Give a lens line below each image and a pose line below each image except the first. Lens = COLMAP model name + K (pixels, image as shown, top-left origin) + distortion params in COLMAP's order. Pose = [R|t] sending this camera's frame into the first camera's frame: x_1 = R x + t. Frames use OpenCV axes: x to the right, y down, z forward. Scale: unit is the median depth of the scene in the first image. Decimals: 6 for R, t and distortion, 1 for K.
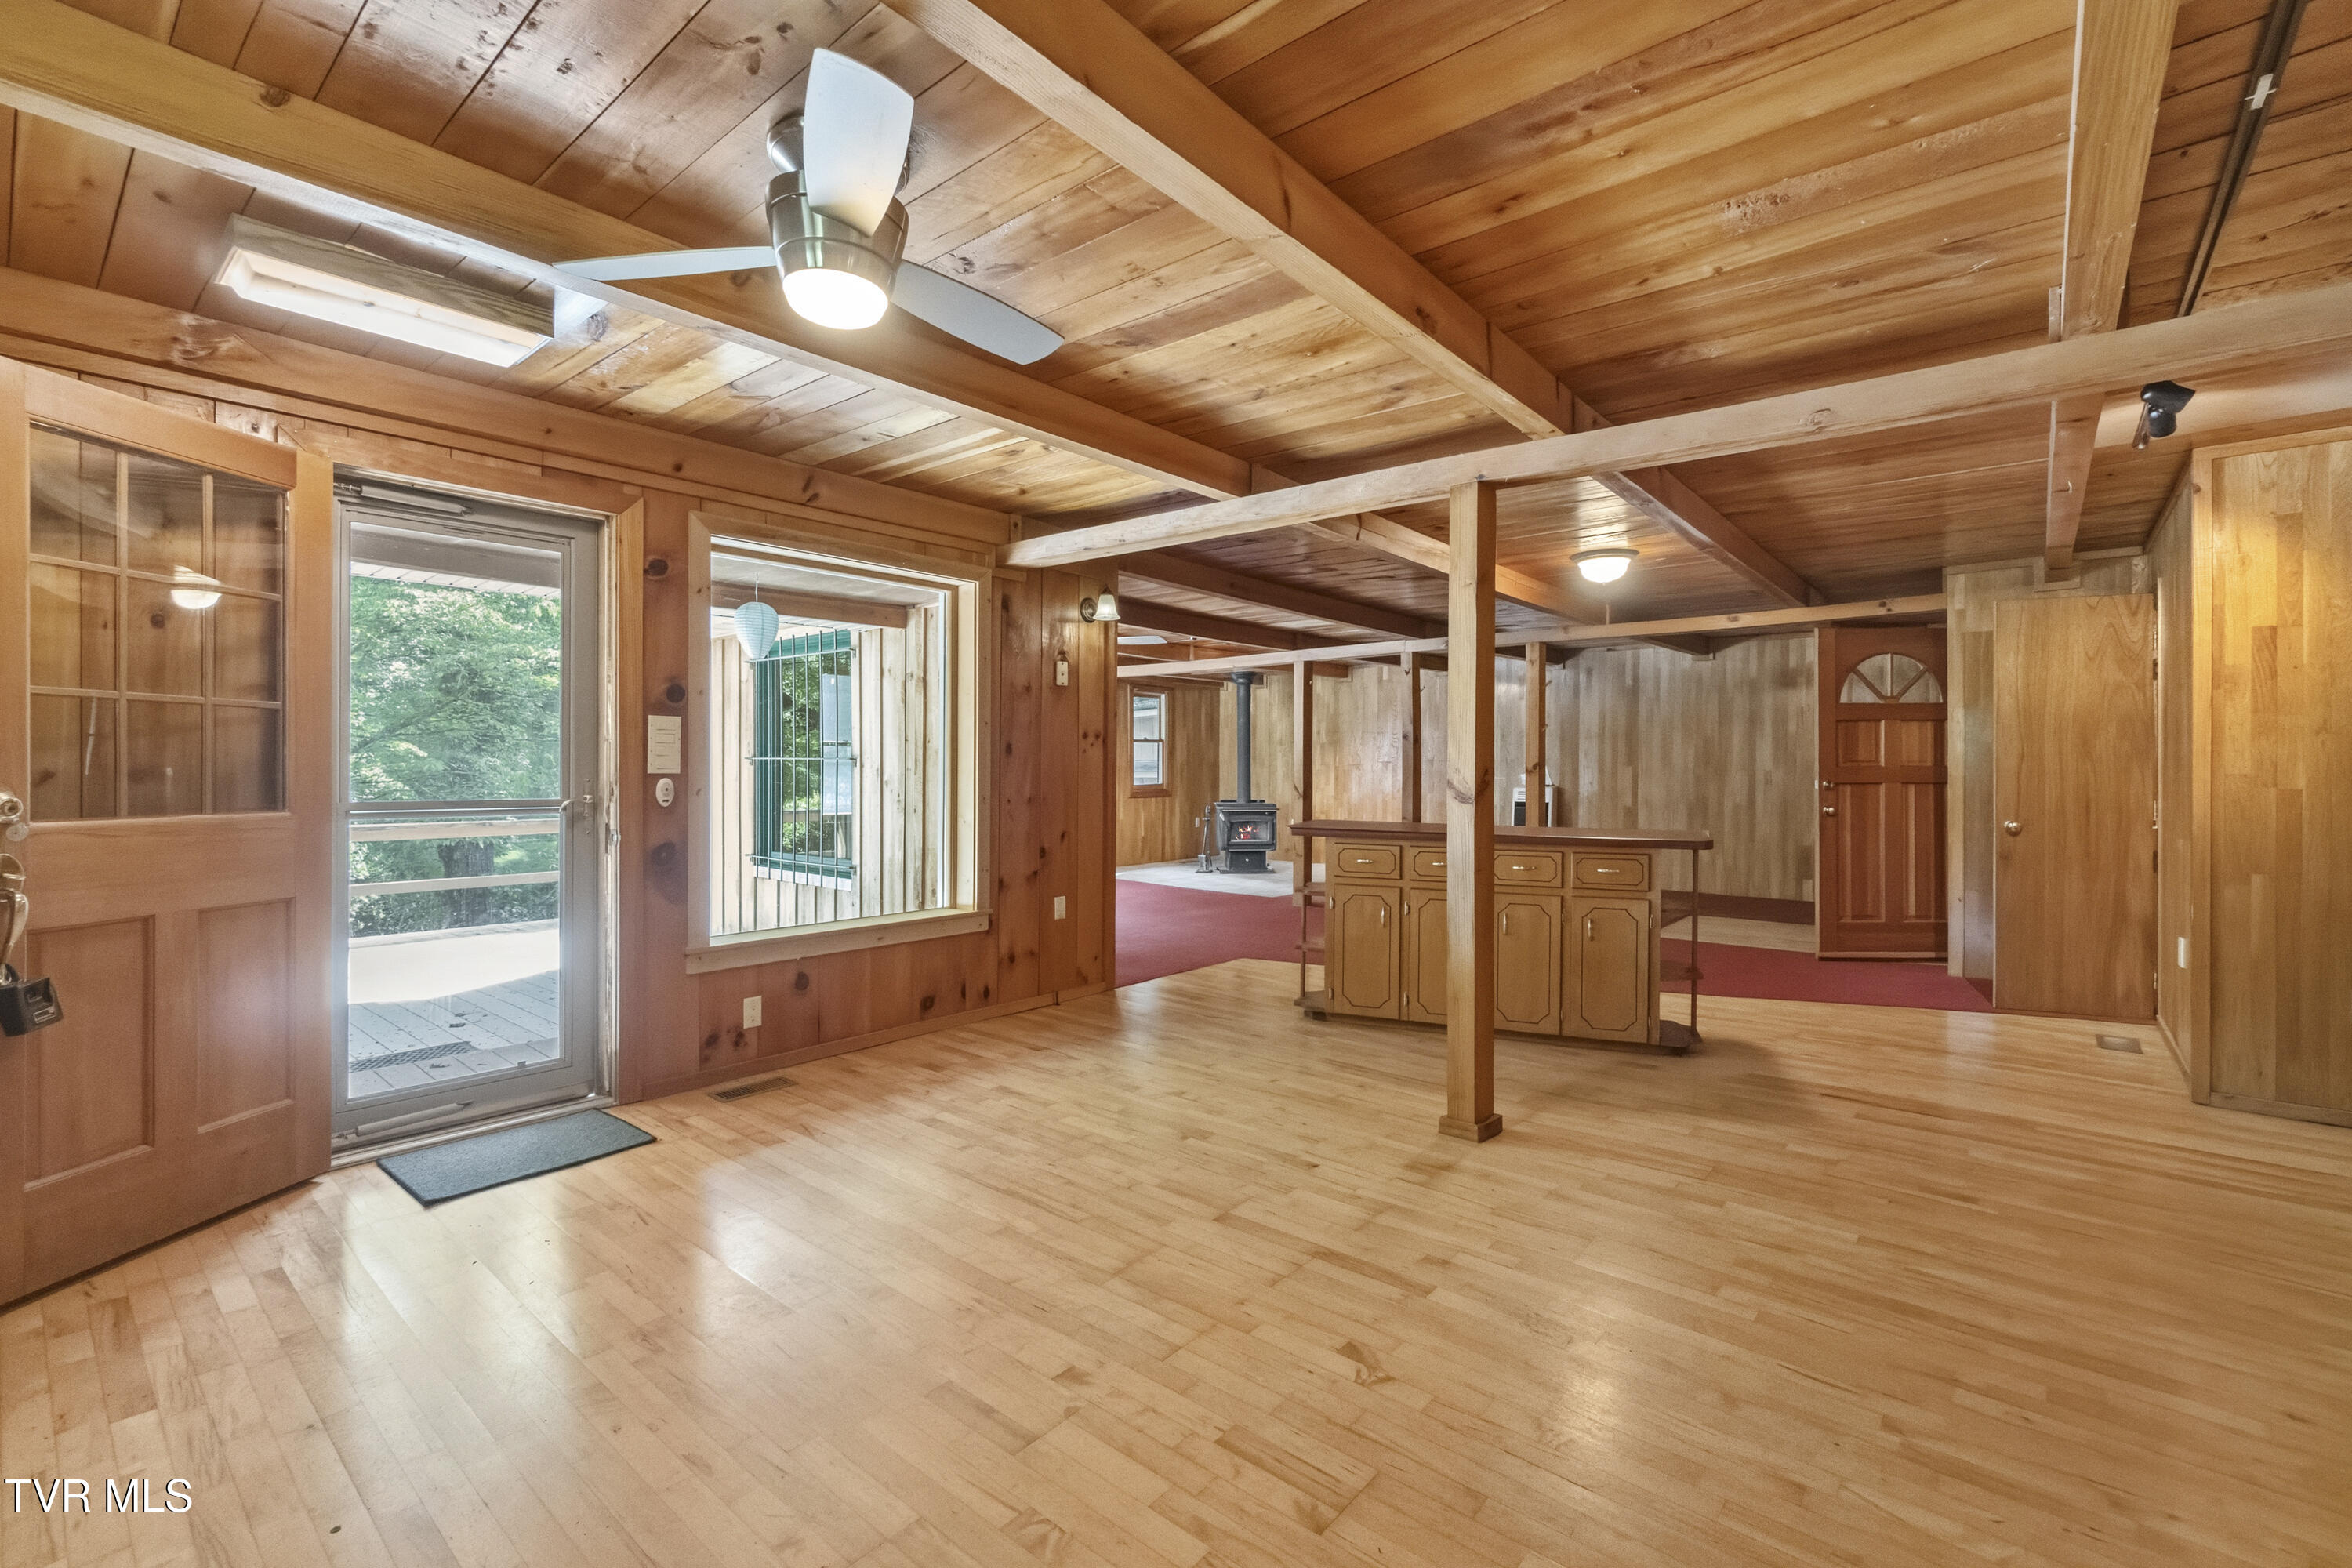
lens RADIAL K [[1021.2, 0, 1163.6], [0, 1021.2, 772.6], [0, 0, 1]] dist [-0.002188, 0.000481]
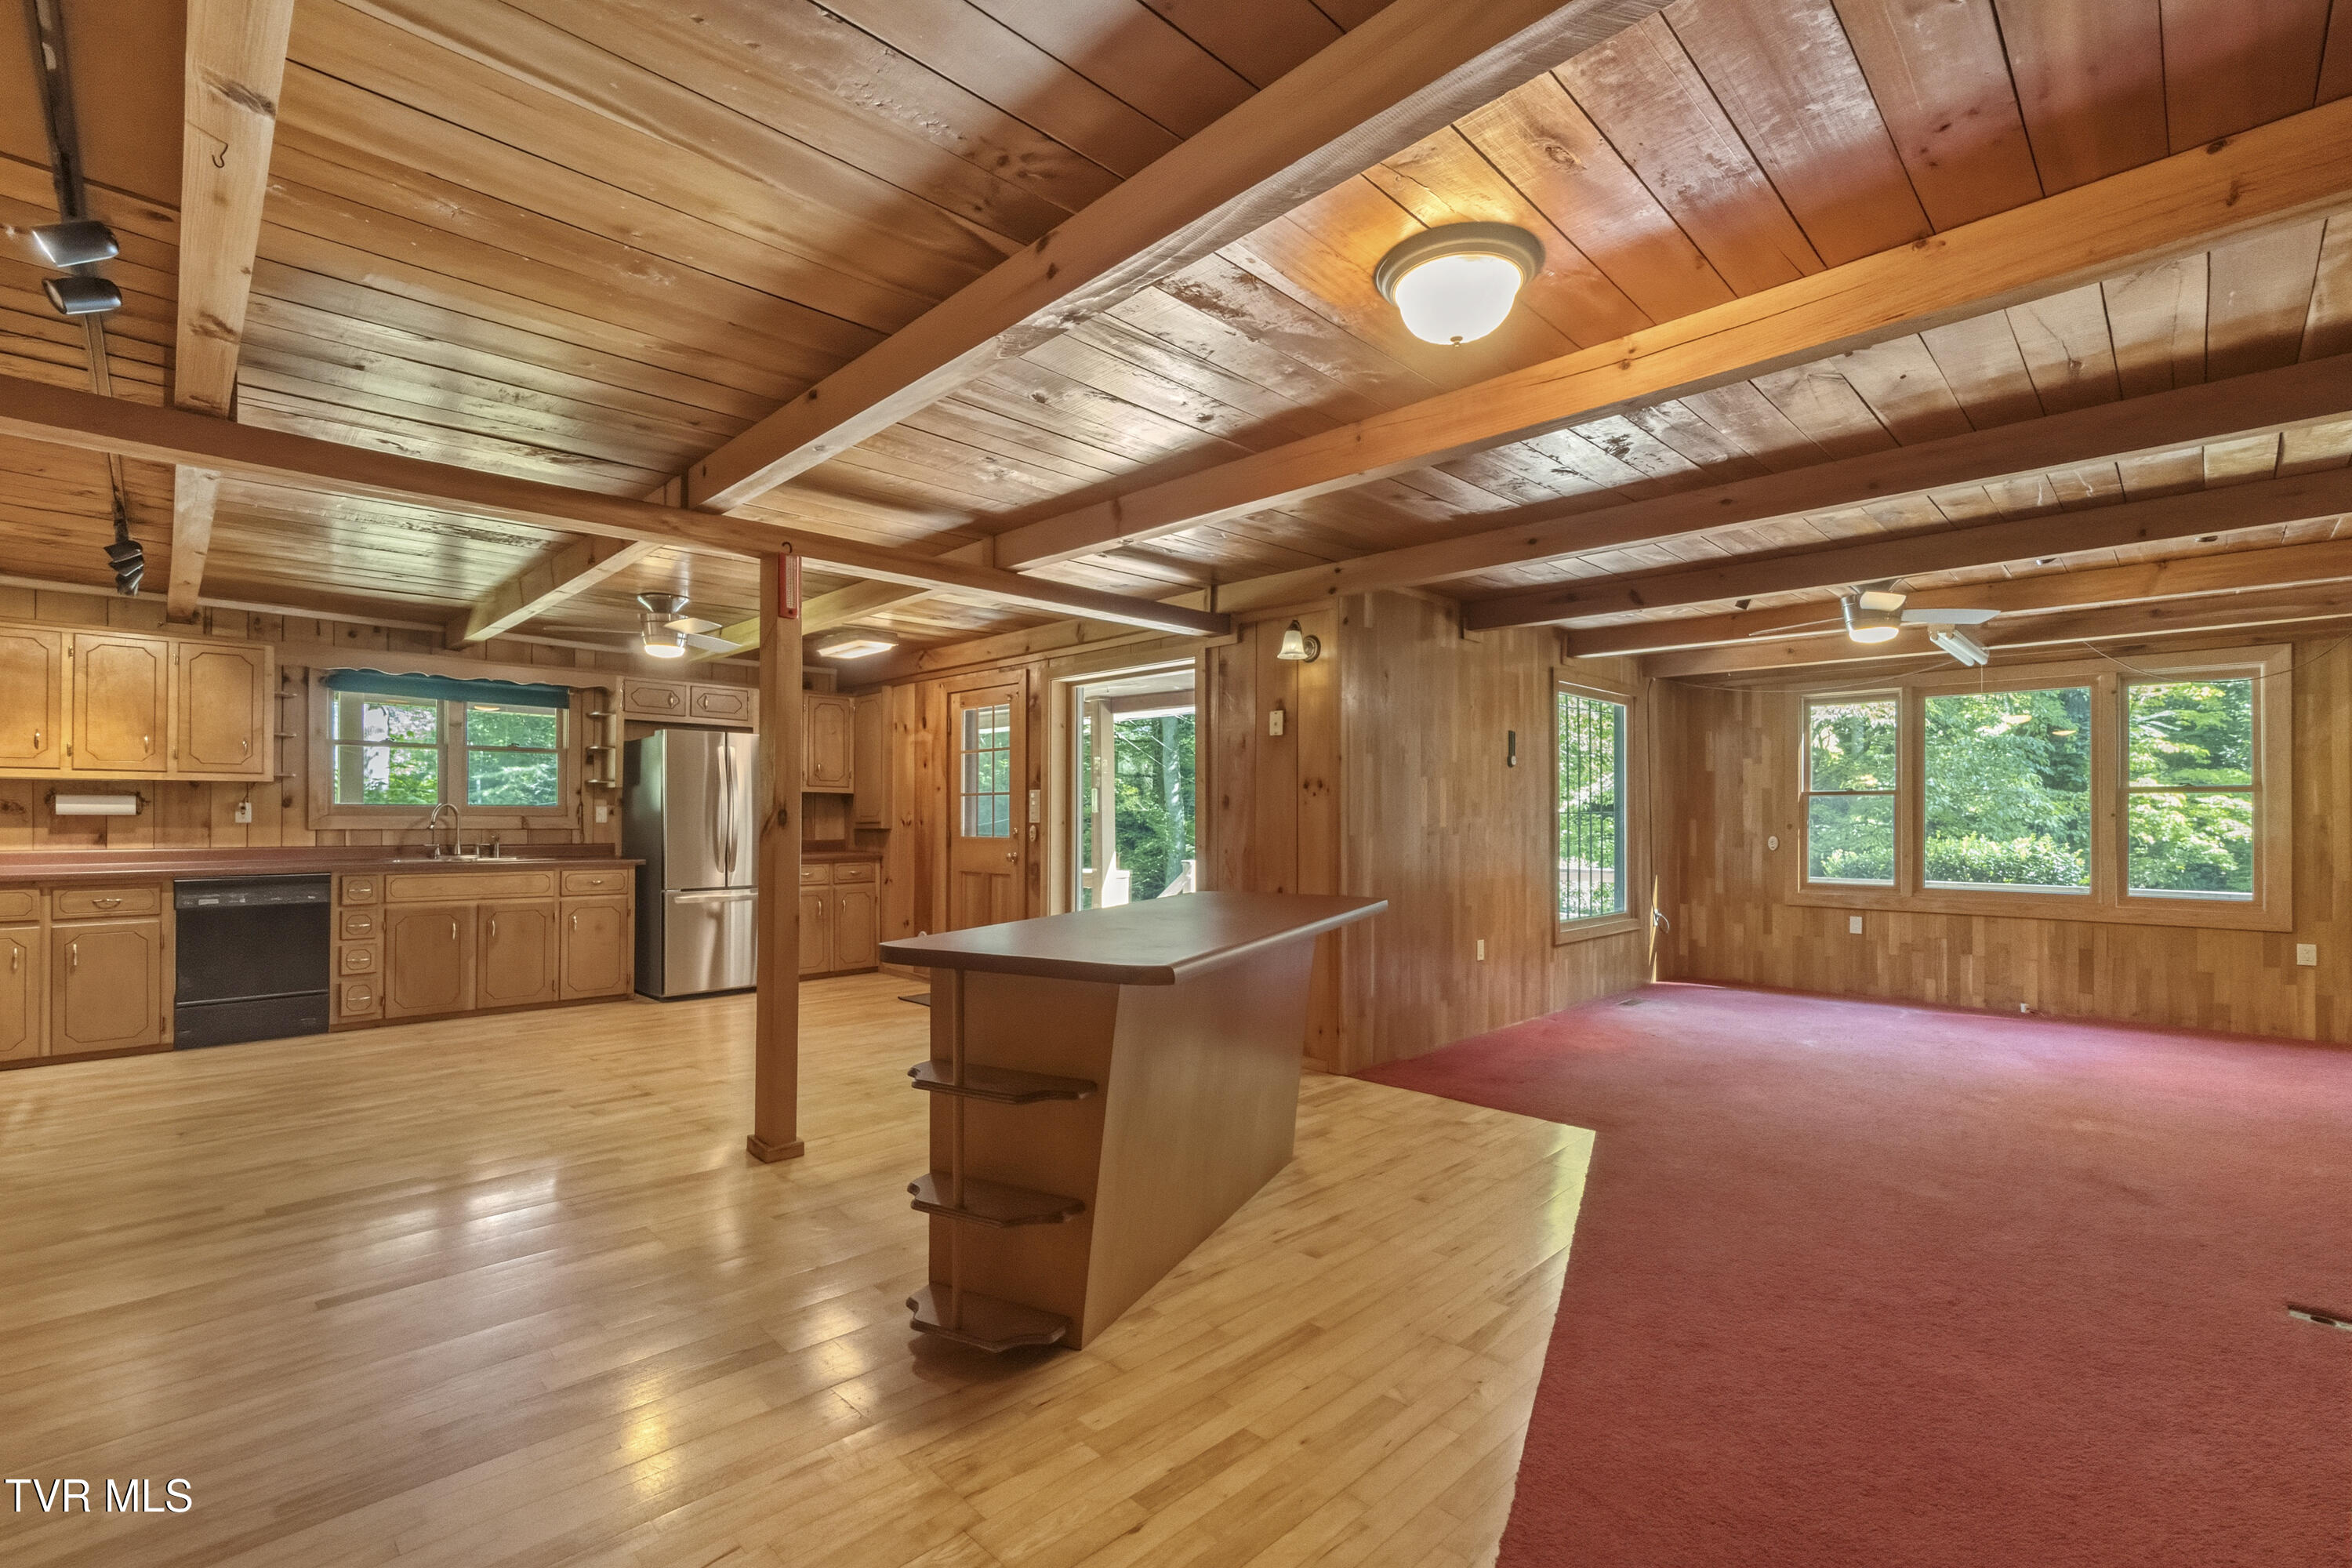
lens RADIAL K [[1021.2, 0, 1169.2], [0, 1021.2, 814.3], [0, 0, 1]] dist [-0.002188, 0.000481]
pose [[-0.085096, -0.009050, -0.996332, 1.214813], [-0.010091, 0.999915, -0.008220, -0.001377], [0.996322, 0.009355, -0.085180, 1.357624]]
